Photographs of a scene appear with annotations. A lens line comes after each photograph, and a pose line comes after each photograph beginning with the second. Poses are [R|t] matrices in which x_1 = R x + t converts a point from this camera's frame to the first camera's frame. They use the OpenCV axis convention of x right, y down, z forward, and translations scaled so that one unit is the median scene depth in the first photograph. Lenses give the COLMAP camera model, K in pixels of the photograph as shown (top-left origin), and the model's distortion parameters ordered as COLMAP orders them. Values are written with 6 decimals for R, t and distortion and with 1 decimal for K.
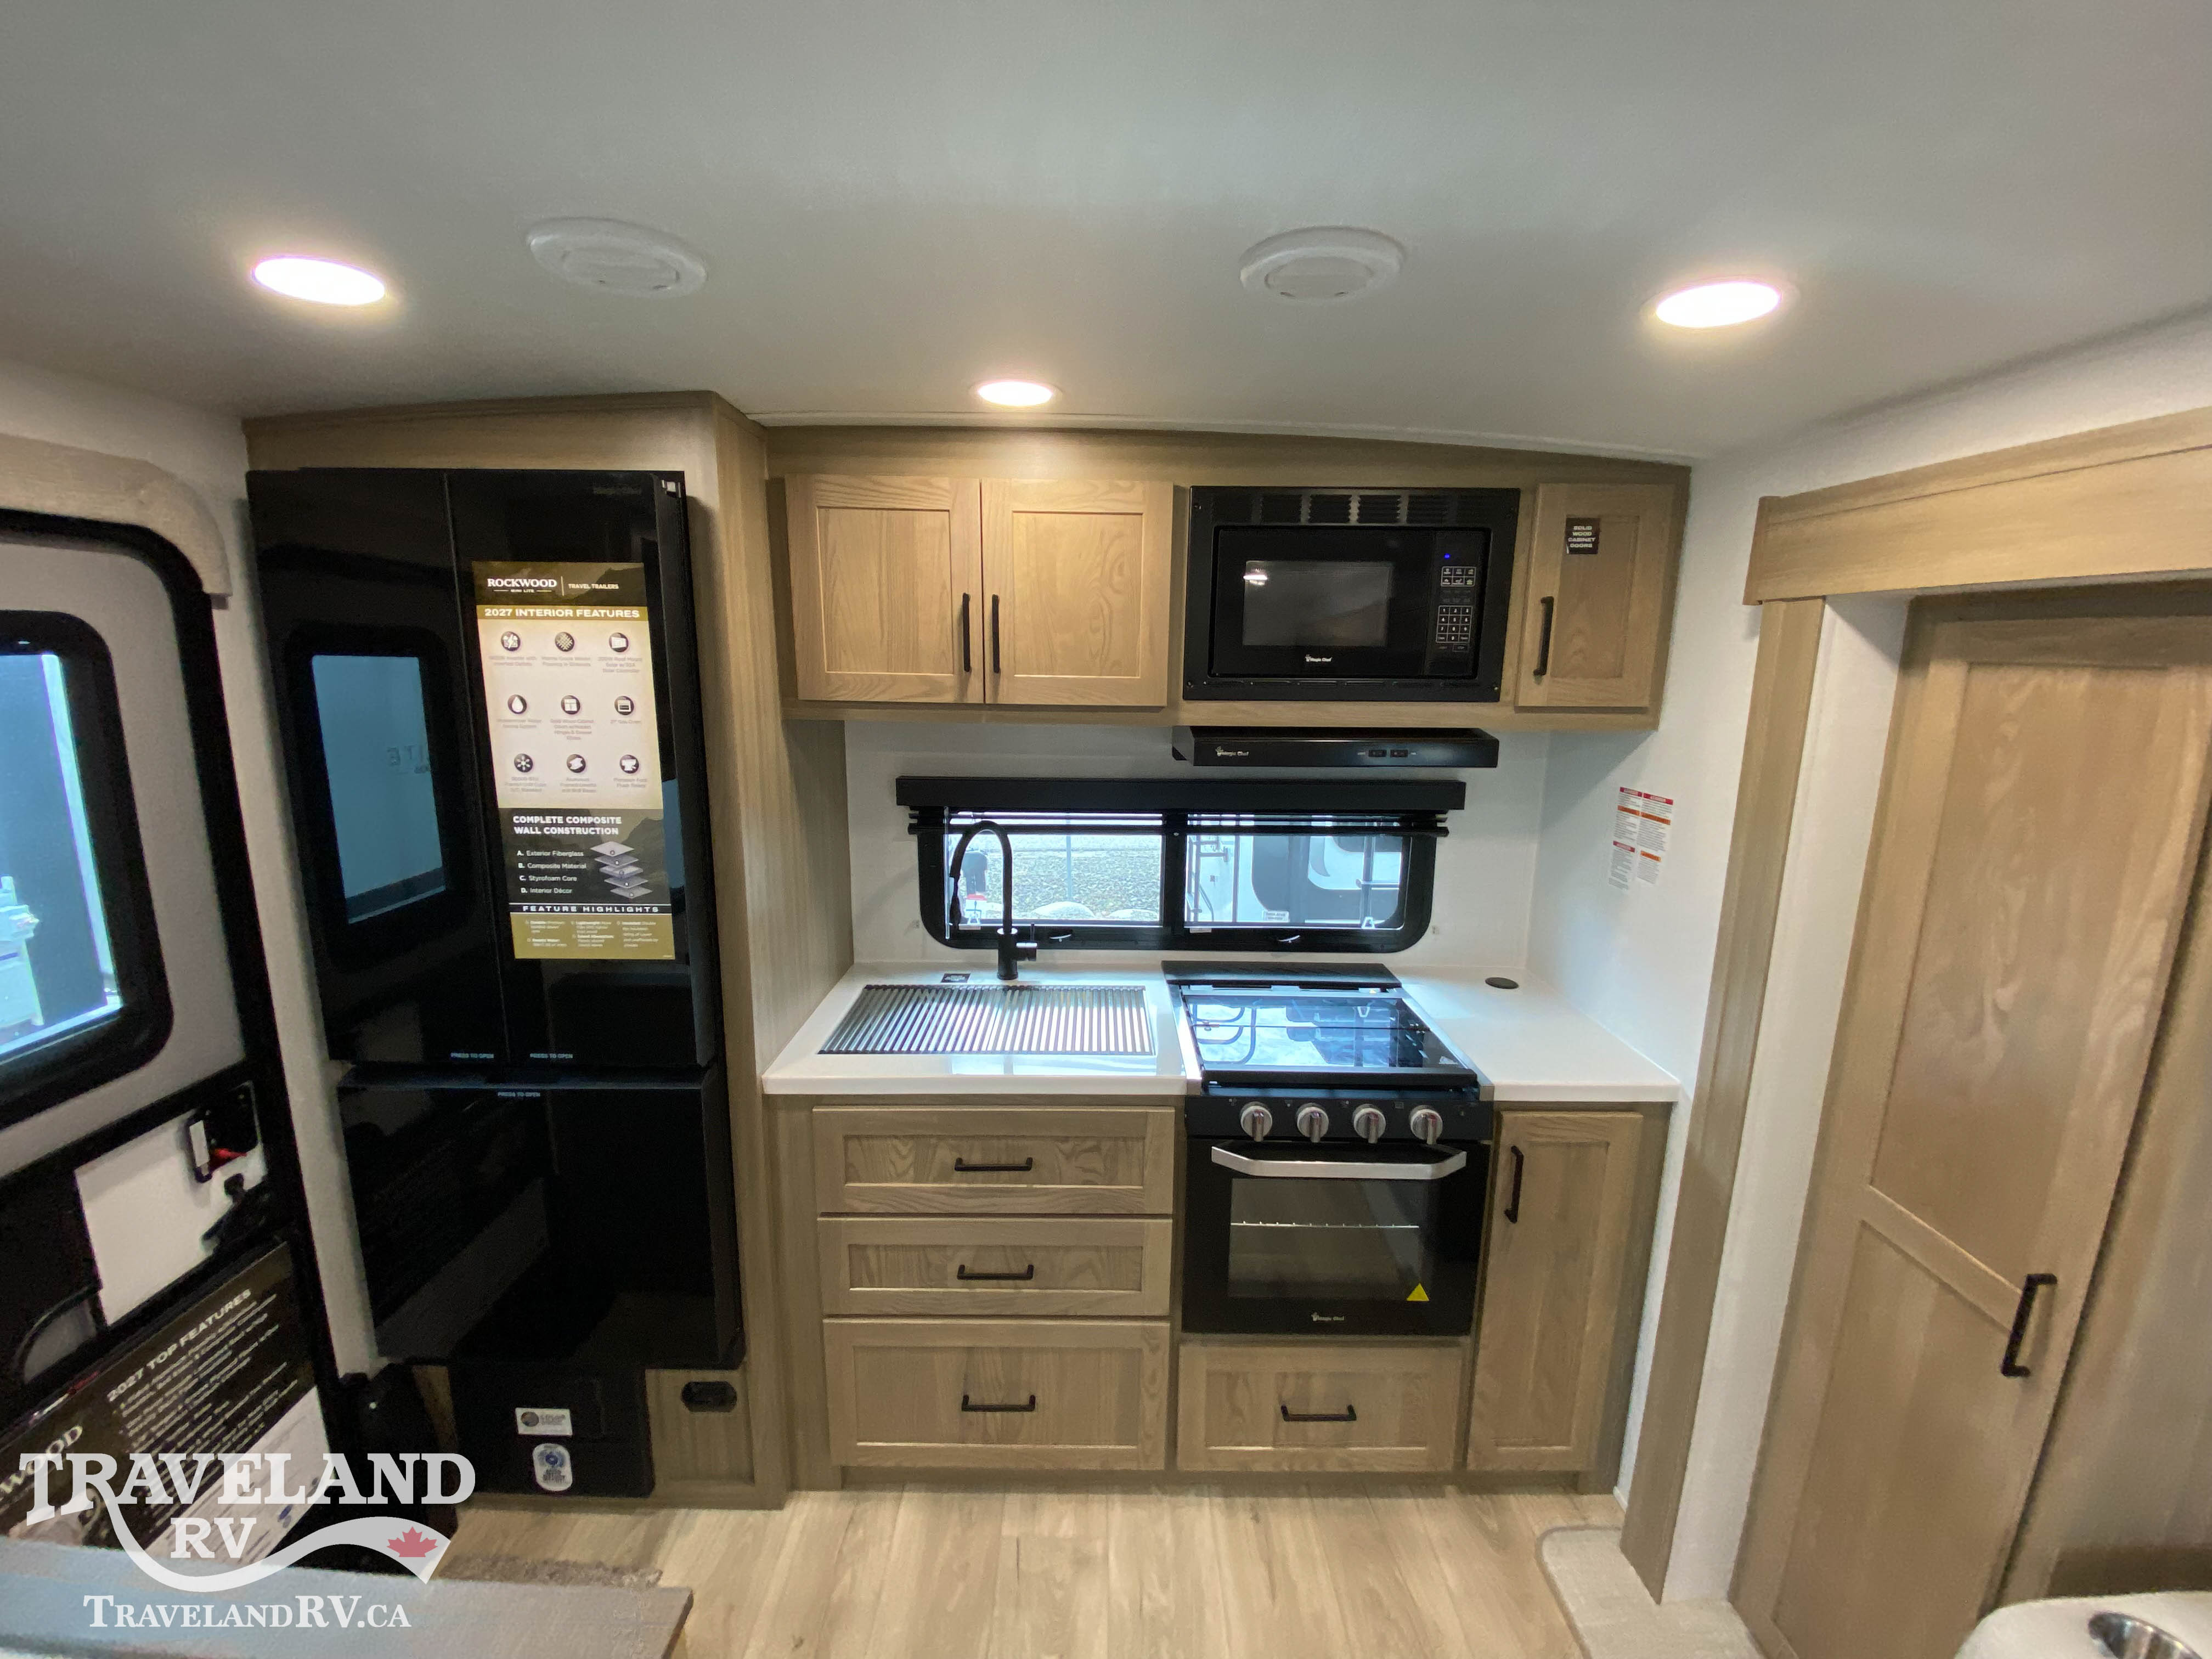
lens RADIAL K [[897.1, 0, 1090.1], [0, 897.1, 832.1], [0, 0, 1]] dist [0.022073, -0.025009]
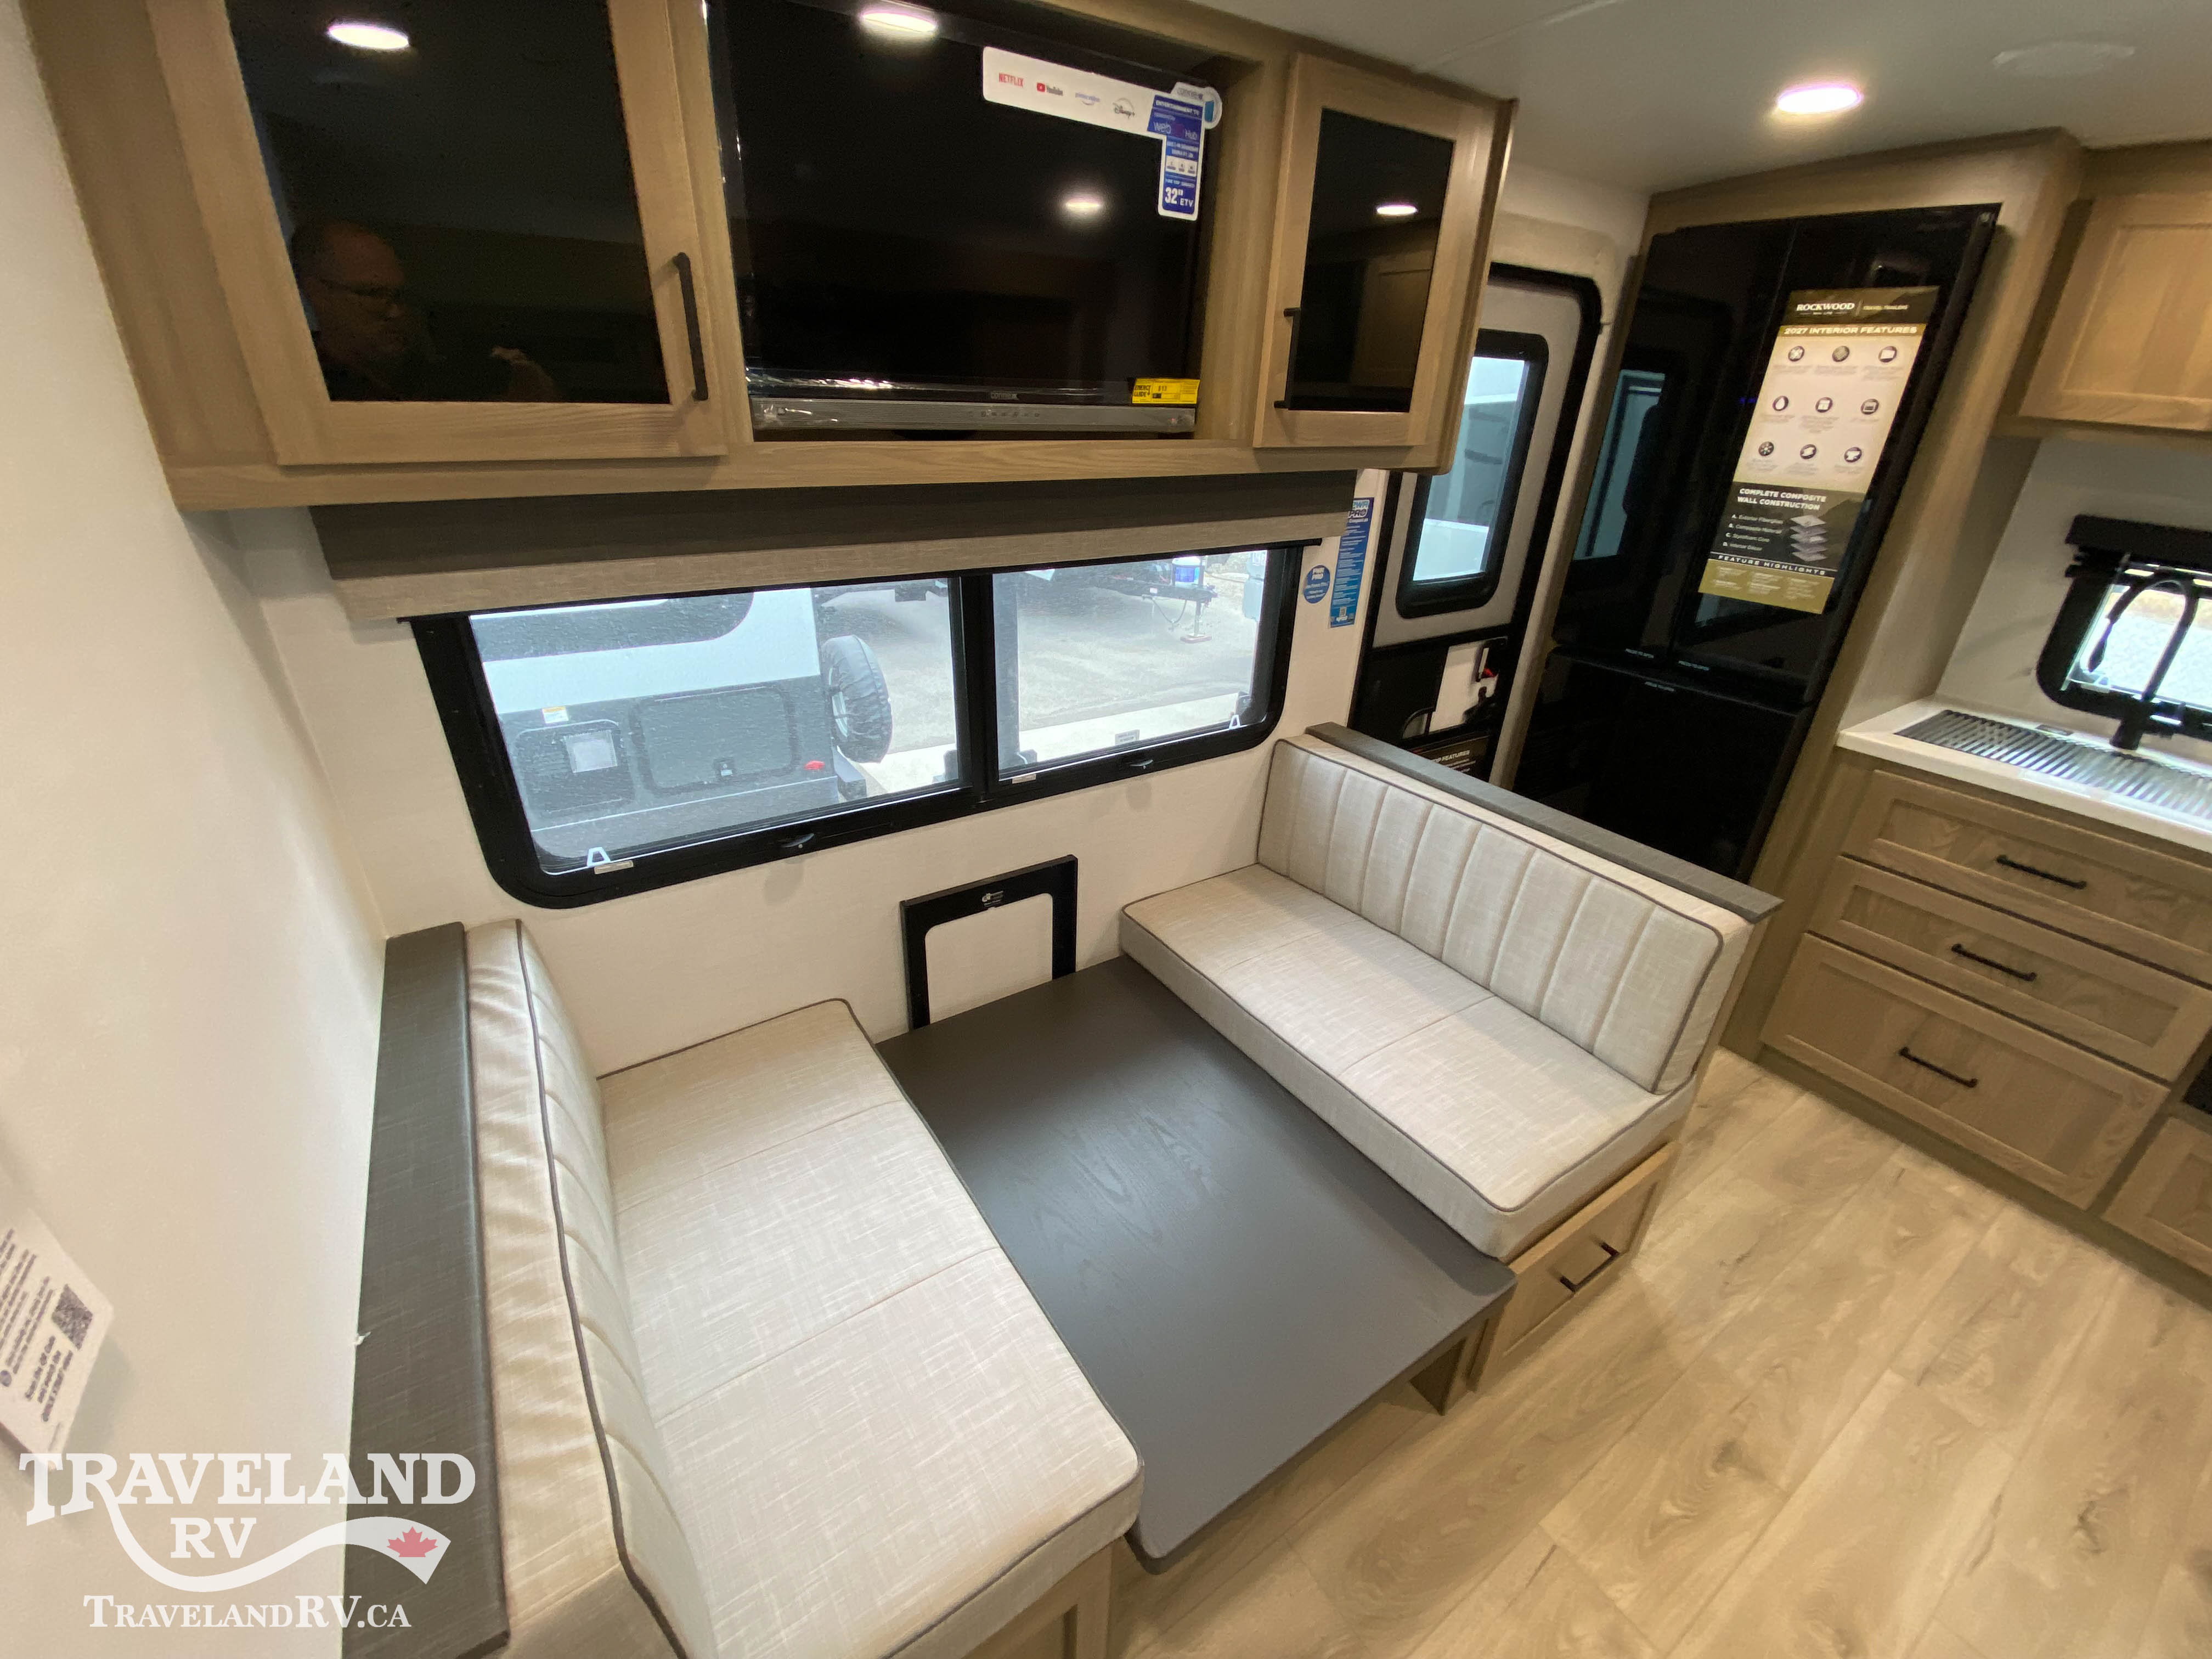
lens RADIAL K [[895.6, 0, 1102.9], [0, 895.6, 829.3], [0, 0, 1]] dist [0.018190, -0.019606]
pose [[0.560915, 0.370403, -0.740389, 0.039511], [-0.172841, 0.927013, 0.332825, 0.154043], [0.809630, -0.058717, 0.583997, -0.570258]]
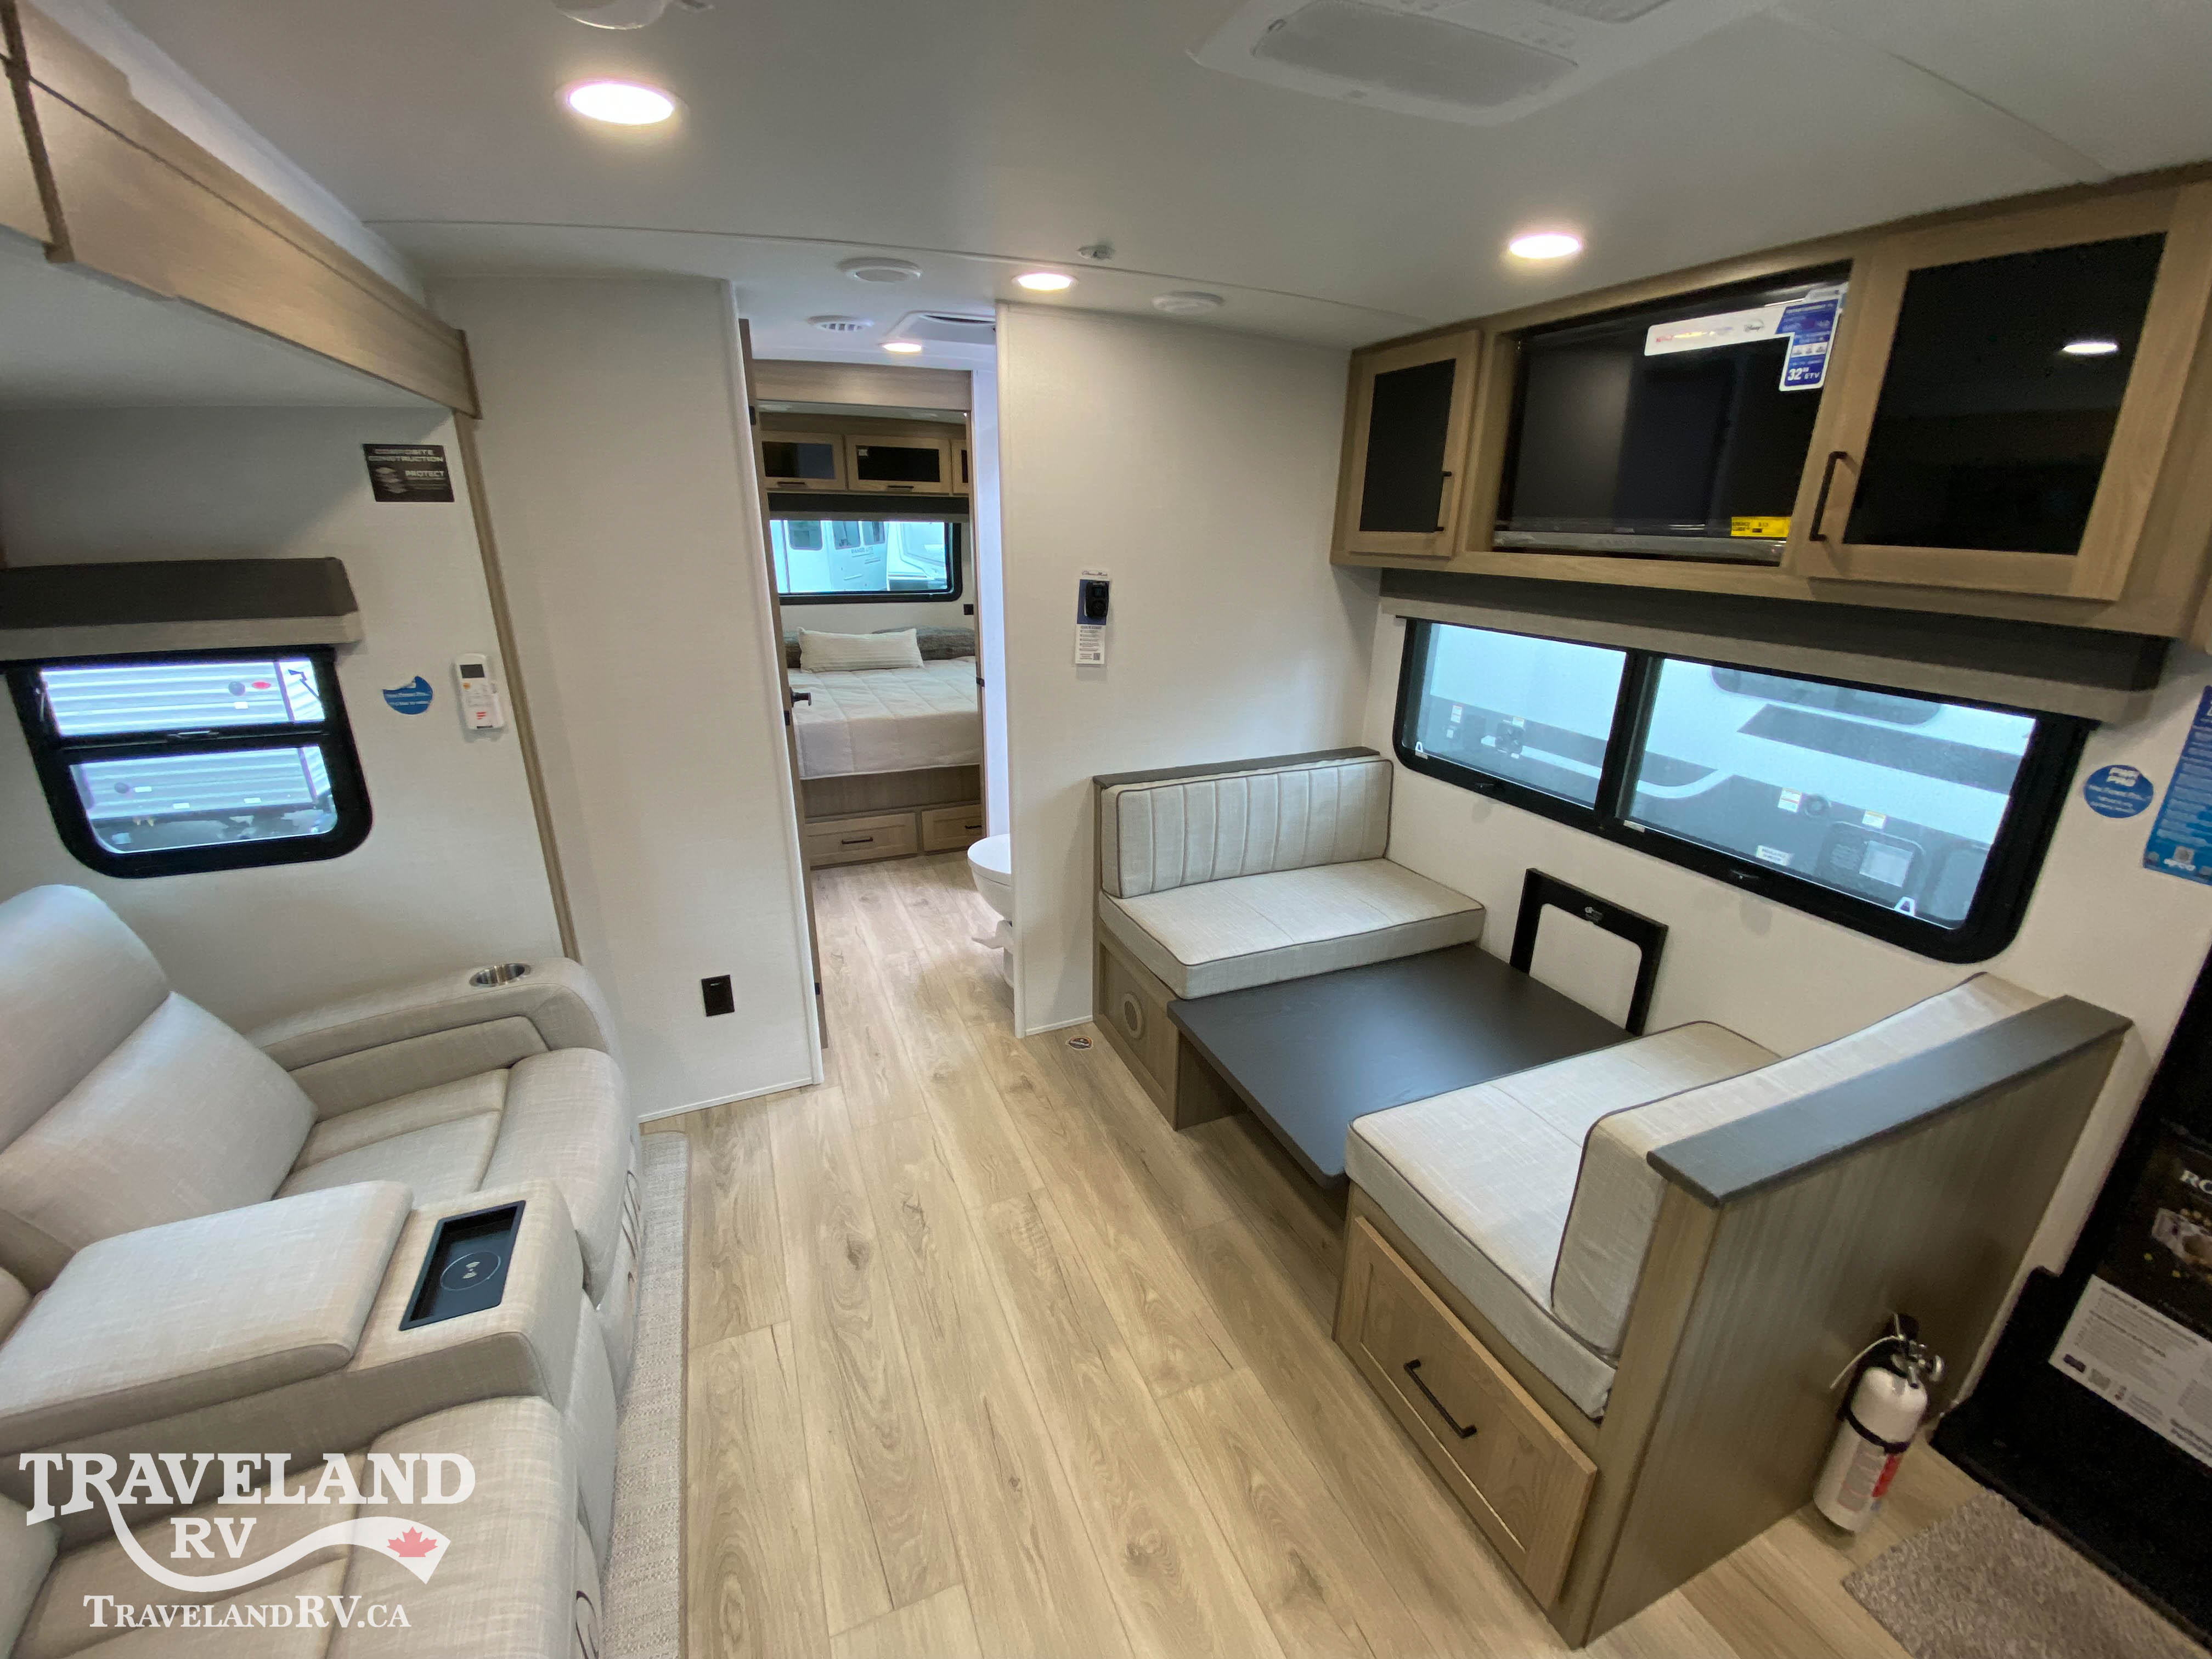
lens RADIAL K [[895.6, 0, 1102.9], [0, 895.6, 829.3], [0, 0, 1]] dist [0.018190, -0.019606]
pose [[-0.916068, 0.117544, -0.383410, 0.380570], [-0.087884, 0.873994, 0.477923, -0.083085], [0.391275, 0.471505, -0.790308, 0.692477]]
